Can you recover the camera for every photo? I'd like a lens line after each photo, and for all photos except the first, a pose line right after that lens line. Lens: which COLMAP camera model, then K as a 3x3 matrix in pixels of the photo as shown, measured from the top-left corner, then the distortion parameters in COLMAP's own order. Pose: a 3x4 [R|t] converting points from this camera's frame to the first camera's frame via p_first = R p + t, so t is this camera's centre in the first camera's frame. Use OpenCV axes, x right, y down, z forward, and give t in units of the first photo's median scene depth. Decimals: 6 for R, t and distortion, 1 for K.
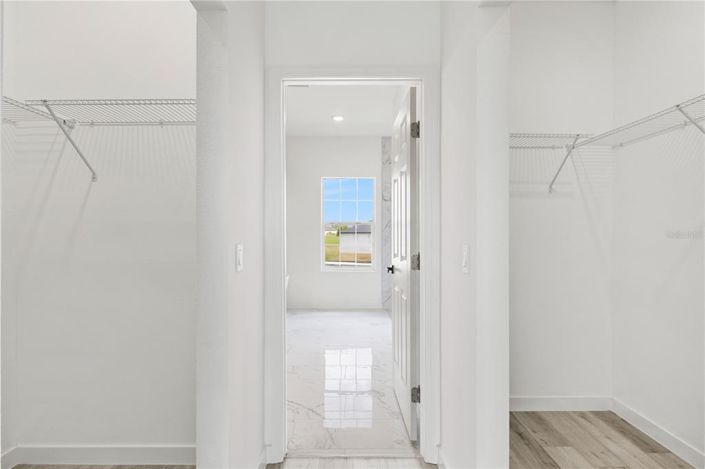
lens RADIAL K [[341.5, 0, 352.5], [0, 341.5, 234.5], [0, 0, 1]] dist [0.010450, -0.002248]
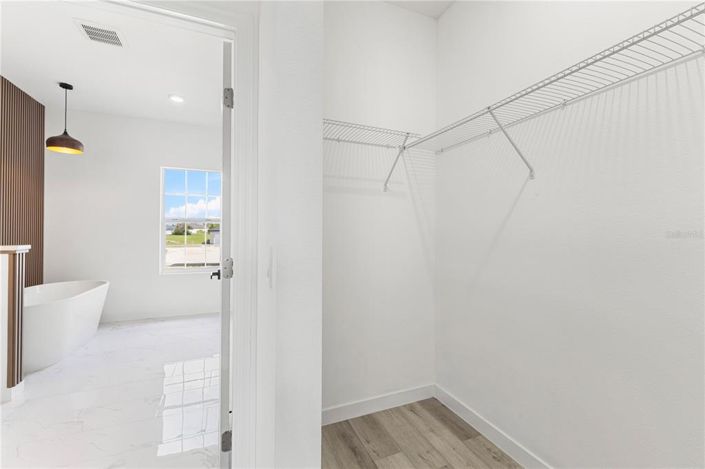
lens RADIAL K [[302.0, 0, 352.5], [0, 302.0, 234.5], [0, 0, 1]] dist [0.025181, 0.000305]
pose [[0.924889, -0.002916, 0.380225, 0.170626], [-0.000377, 0.999963, 0.008585, -0.001460], [-0.380236, -0.008084, 0.924854, 0.241192]]
